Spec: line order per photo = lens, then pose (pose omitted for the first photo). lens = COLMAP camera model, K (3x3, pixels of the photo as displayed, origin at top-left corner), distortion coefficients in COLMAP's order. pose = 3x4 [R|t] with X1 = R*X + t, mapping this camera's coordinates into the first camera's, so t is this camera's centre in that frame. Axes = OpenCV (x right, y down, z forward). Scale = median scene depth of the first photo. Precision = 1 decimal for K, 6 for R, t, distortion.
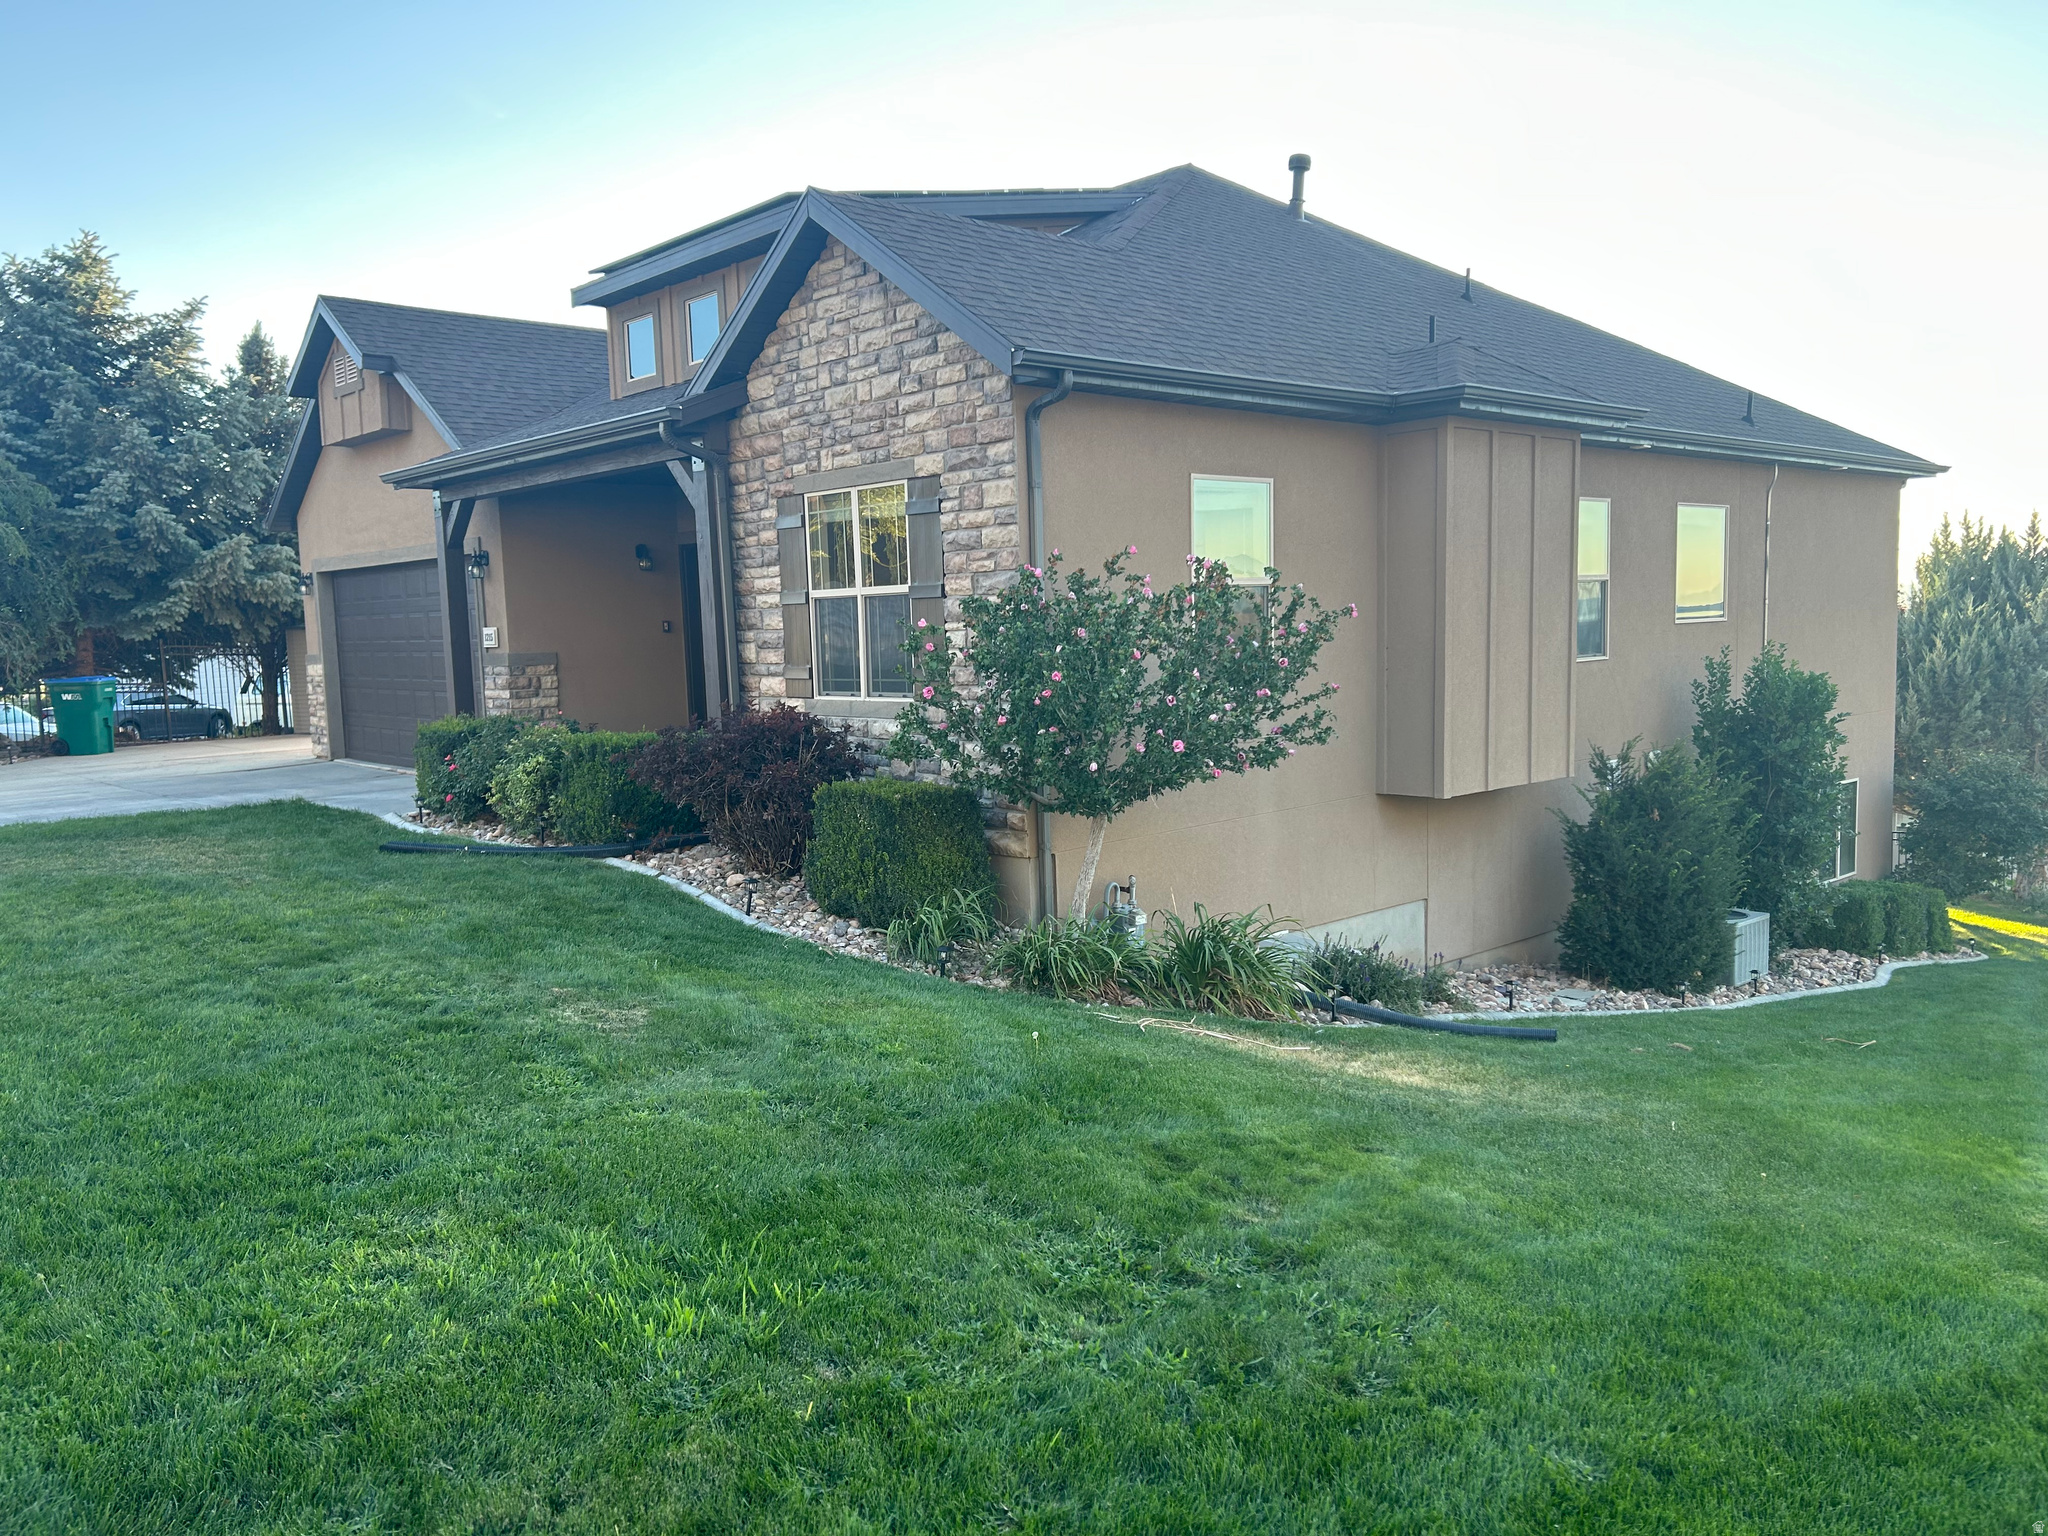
lens RADIAL K [[1574.9, 0, 1065.5], [0, 1574.9, 822.8], [0, 0, 1]] dist [0.045883, -0.027448]
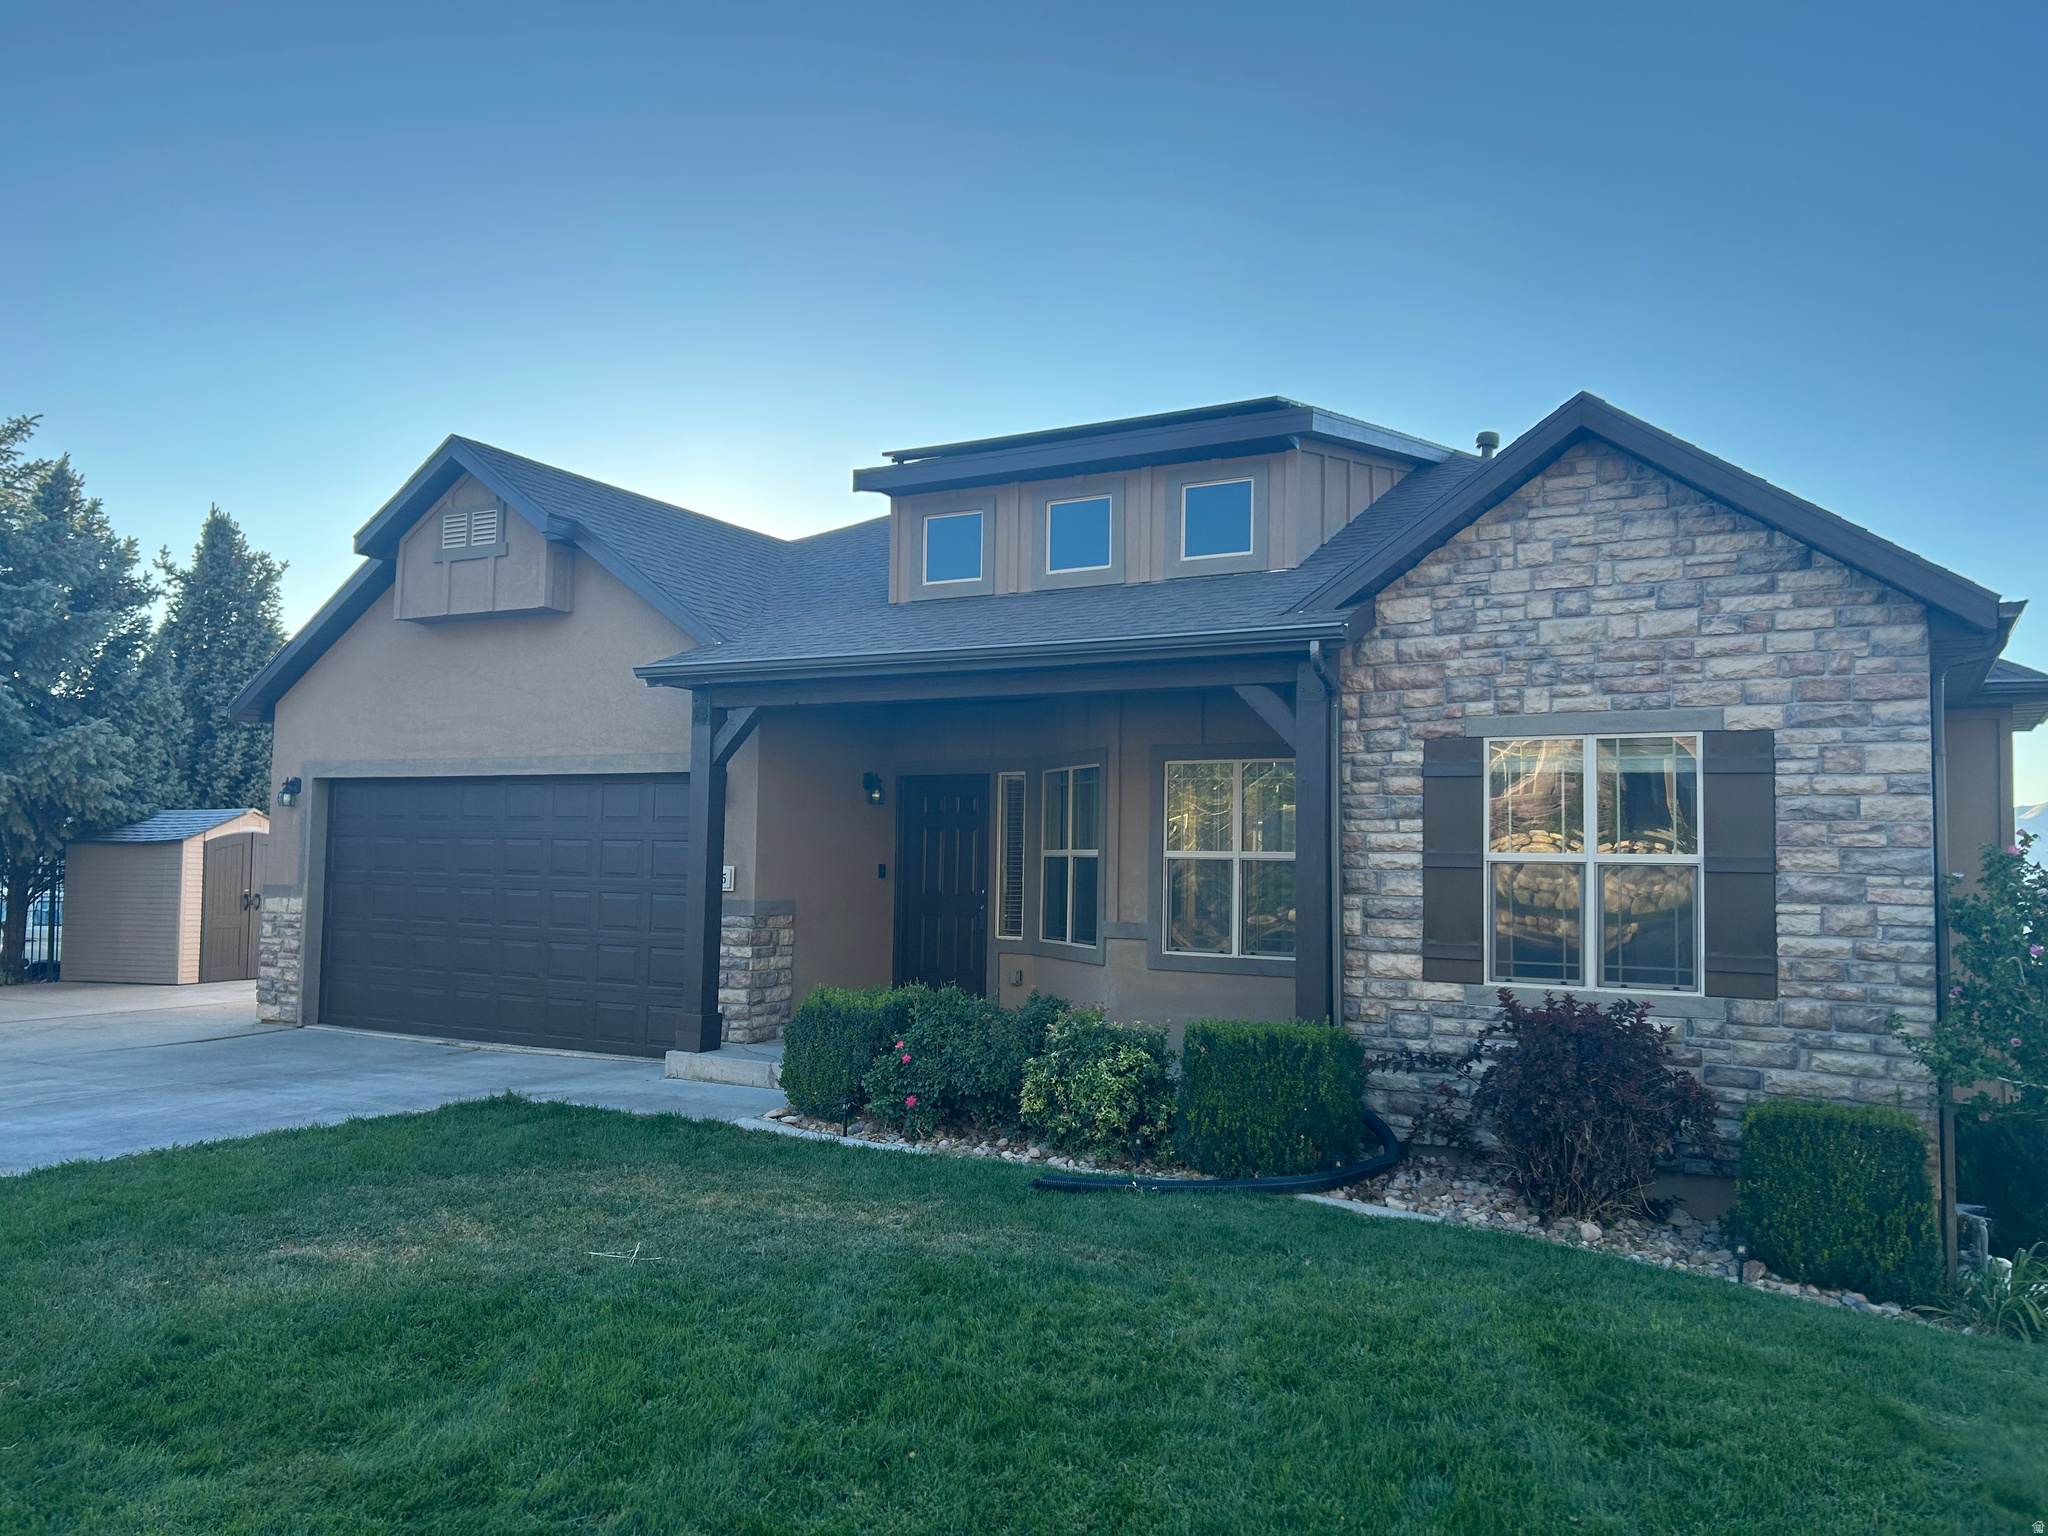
lens RADIAL K [[1574.9, 0, 1022.5], [0, 1574.9, 786.1], [0, 0, 1]] dist [0.045883, -0.027448]
pose [[0.945860, 0.061343, 0.318726, -0.675863], [-0.004201, 0.984210, -0.176956, -0.035152], [-0.324549, 0.166037, 0.931182, 0.314373]]
